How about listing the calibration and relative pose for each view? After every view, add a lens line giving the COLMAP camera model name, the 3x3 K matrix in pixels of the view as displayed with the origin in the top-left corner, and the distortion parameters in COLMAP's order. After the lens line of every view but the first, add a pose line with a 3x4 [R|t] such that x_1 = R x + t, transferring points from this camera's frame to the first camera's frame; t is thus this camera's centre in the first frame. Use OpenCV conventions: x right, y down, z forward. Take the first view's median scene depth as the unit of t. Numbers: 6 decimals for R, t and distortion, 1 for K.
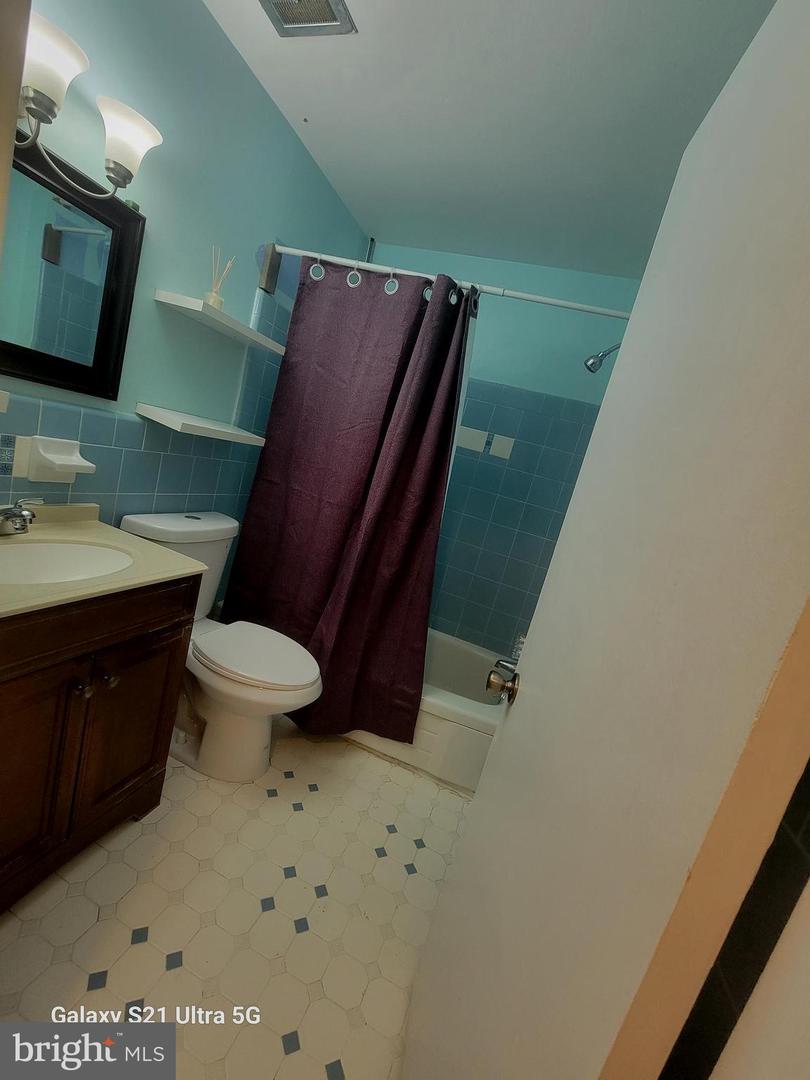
lens RADIAL K [[442.4, 0, 405.4], [0, 442.4, 535.4], [0, 0, 1]] dist [-0.001894, -0.000536]
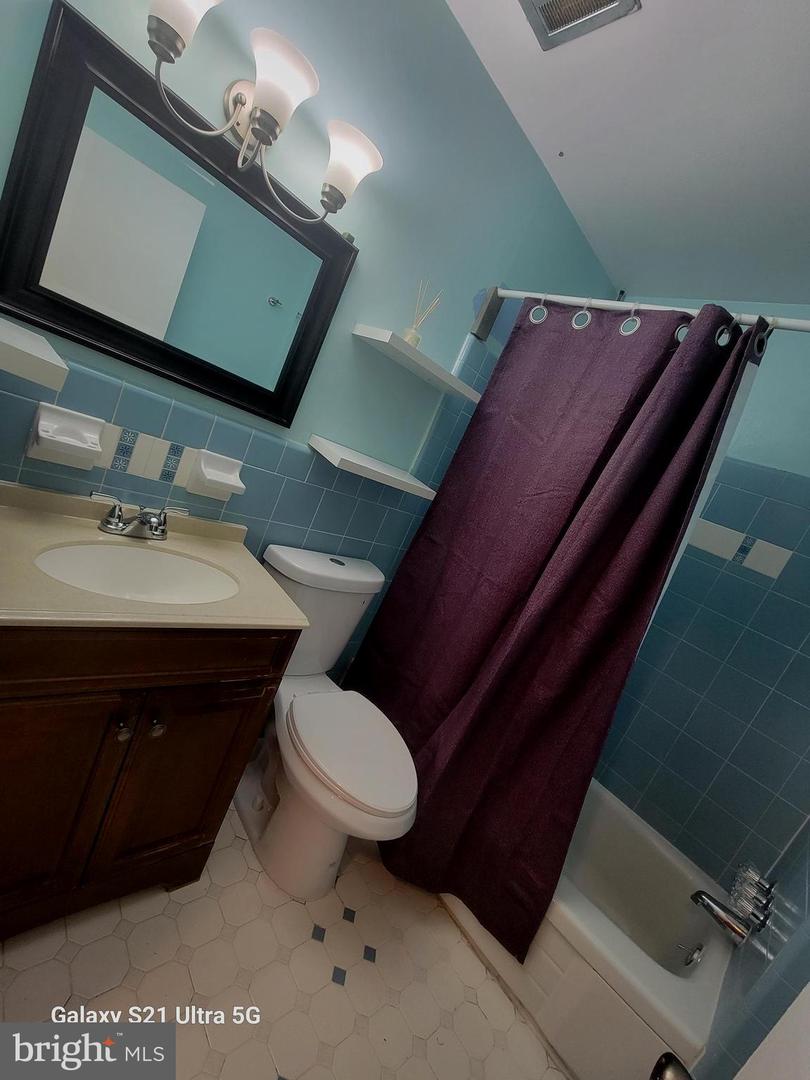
lens RADIAL K [[442.4, 0, 405.4], [0, 442.4, 535.4], [0, 0, 1]] dist [-0.001894, -0.000536]
pose [[0.877574, 0.189481, -0.440409, 0.033625], [-0.255193, 0.962260, -0.094506, -0.041955], [0.405881, 0.195325, 0.892809, 0.229764]]
